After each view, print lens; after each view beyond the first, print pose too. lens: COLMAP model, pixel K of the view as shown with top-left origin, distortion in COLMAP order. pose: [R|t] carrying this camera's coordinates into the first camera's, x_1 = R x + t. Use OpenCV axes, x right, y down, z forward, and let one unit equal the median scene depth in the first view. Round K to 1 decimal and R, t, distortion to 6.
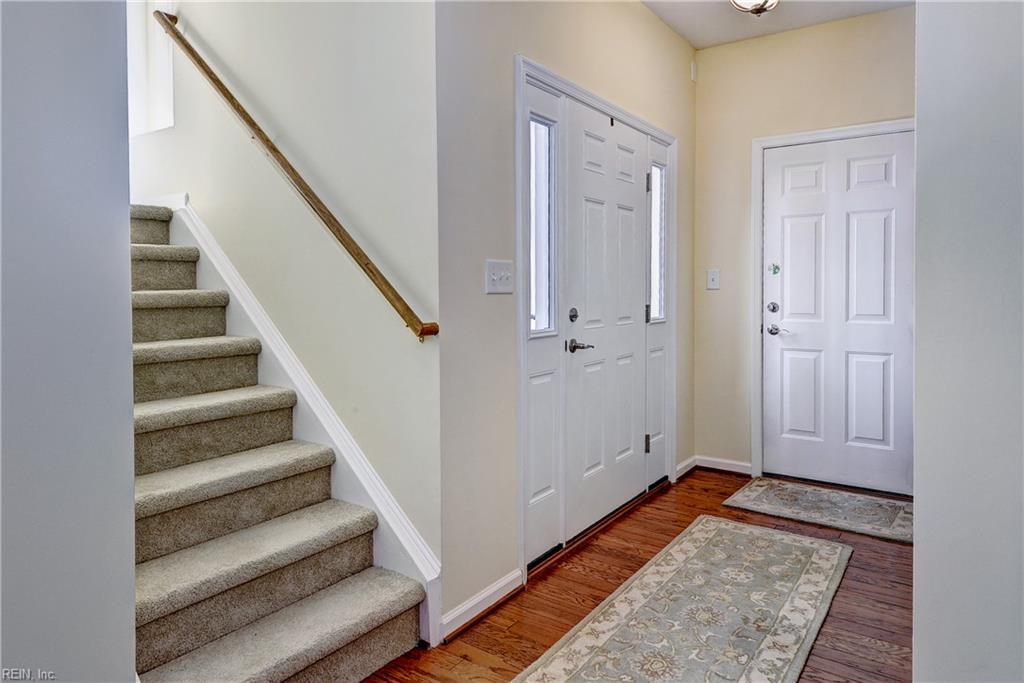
lens RADIAL K [[650.0, 0, 527.7], [0, 650.0, 302.0], [0, 0, 1]] dist [0.019328, -0.000052]
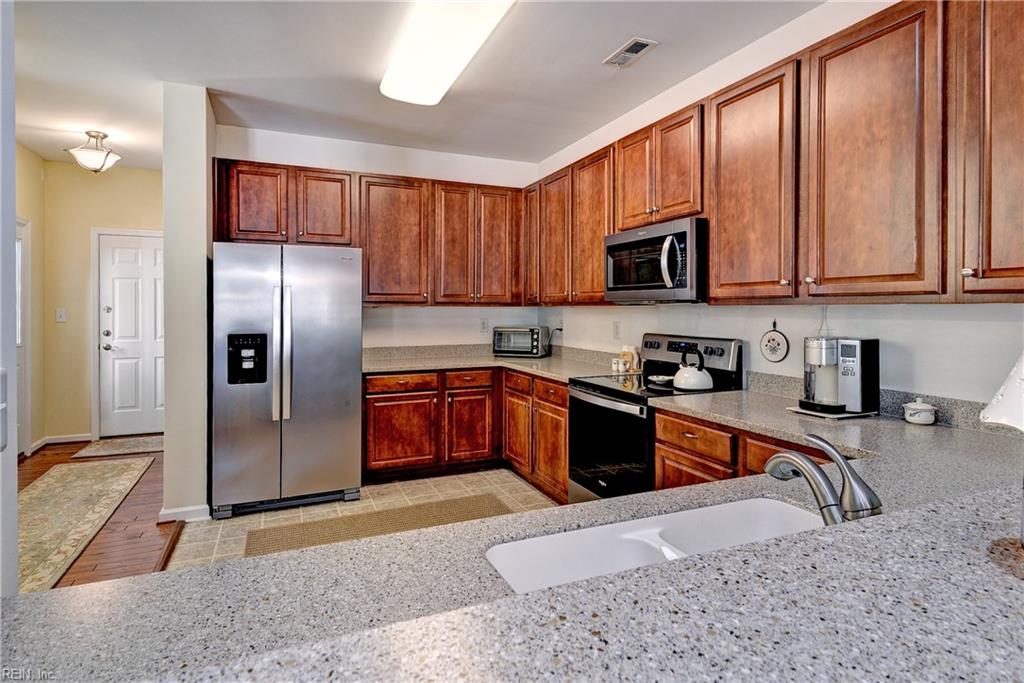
lens RADIAL K [[522.2, 0, 496.7], [0, 522.2, 307.6], [0, 0, 1]] dist [0.022437, -0.017731]
pose [[0.544047, 0.004150, 0.839044, -0.253562], [0.018764, 0.999677, -0.017111, -0.019555], [-0.838845, 0.025053, 0.543794, -0.688027]]
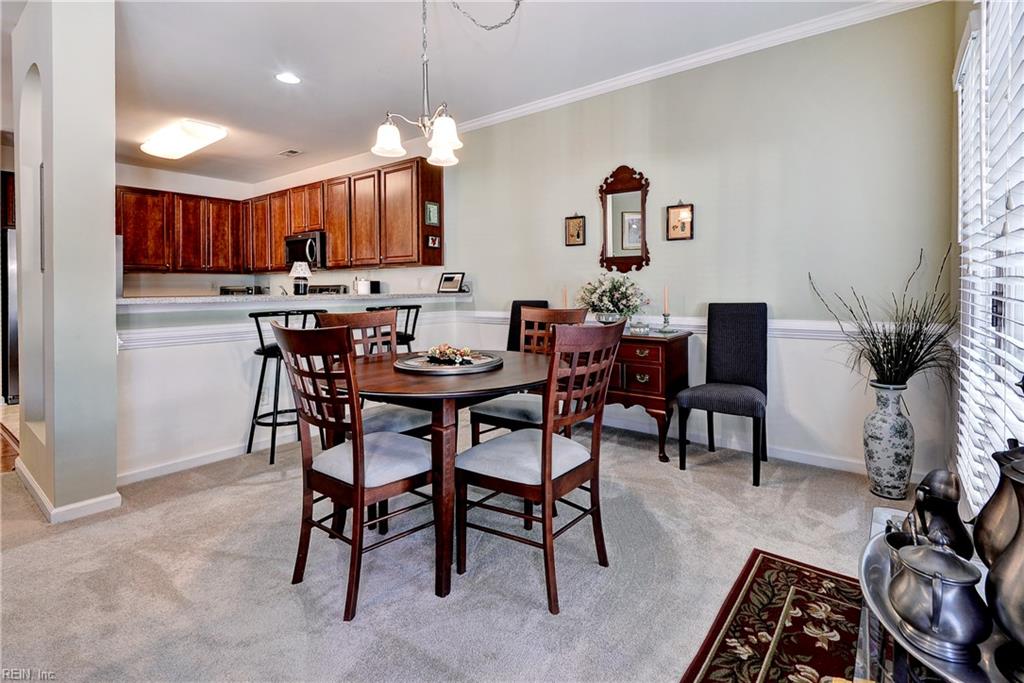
lens RADIAL K [[493.6, 0, 535.3], [0, 493.6, 289.1], [0, 0, 1]] dist [0.000992, 0.000044]
pose [[0.029370, -0.002116, 0.999566, -1.235319], [0.032896, 0.999458, 0.001149, 0.068997], [-0.999027, 0.032848, 0.029424, -1.383600]]
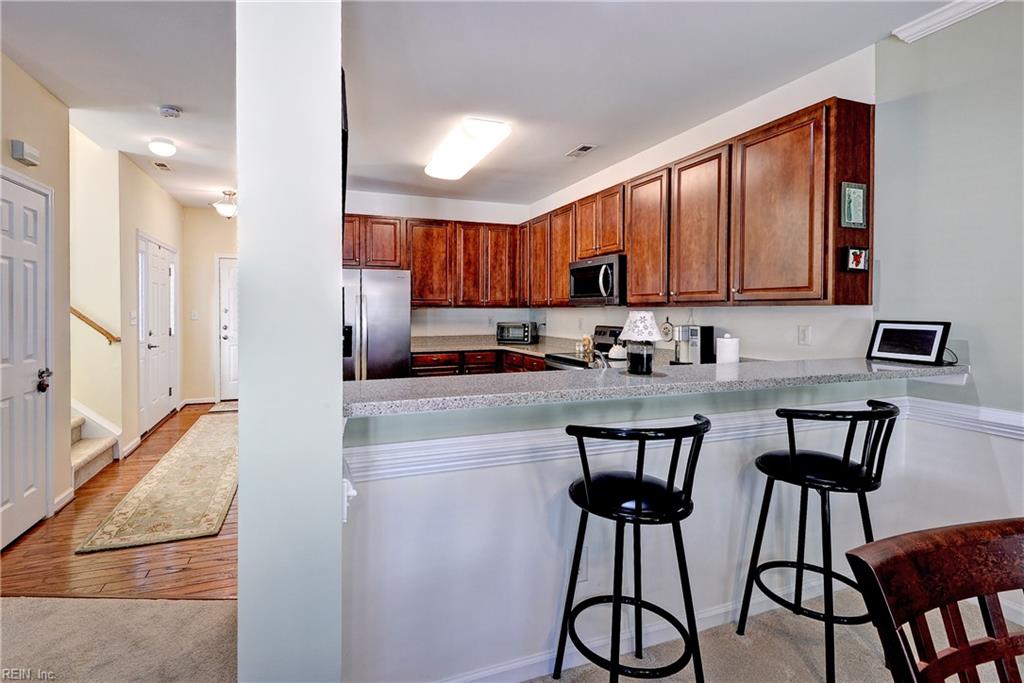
lens RADIAL K [[481.3, 0, 481.9], [0, 481.3, 307.2], [0, 0, 1]] dist [0.022598, -0.000607]
pose [[0.577891, 0.005772, 0.816093, -0.648813], [0.020130, 0.999570, -0.021324, -0.011812], [-0.815865, 0.028751, 0.577527, -0.954833]]
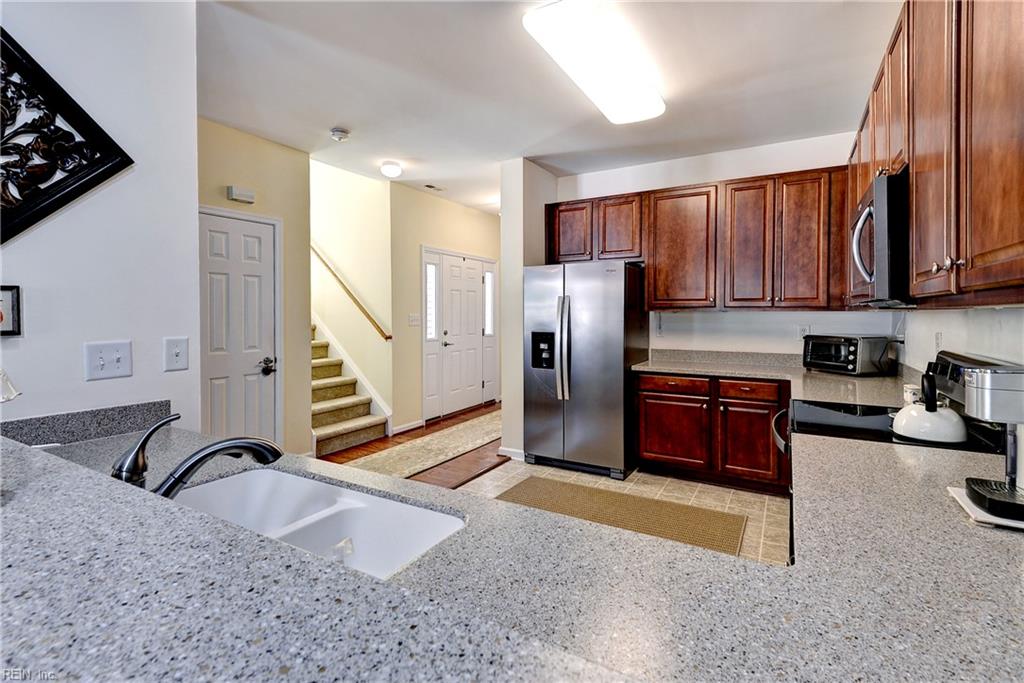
lens RADIAL K [[468.5, 0, 523.5], [0, 468.5, 318.0], [0, 0, 1]] dist [0.025542, -0.000094]
pose [[0.996333, 0.001987, 0.085541, 0.223046], [-0.000816, 0.999905, -0.013725, -0.015019], [-0.085561, 0.013604, 0.996240, -0.975120]]
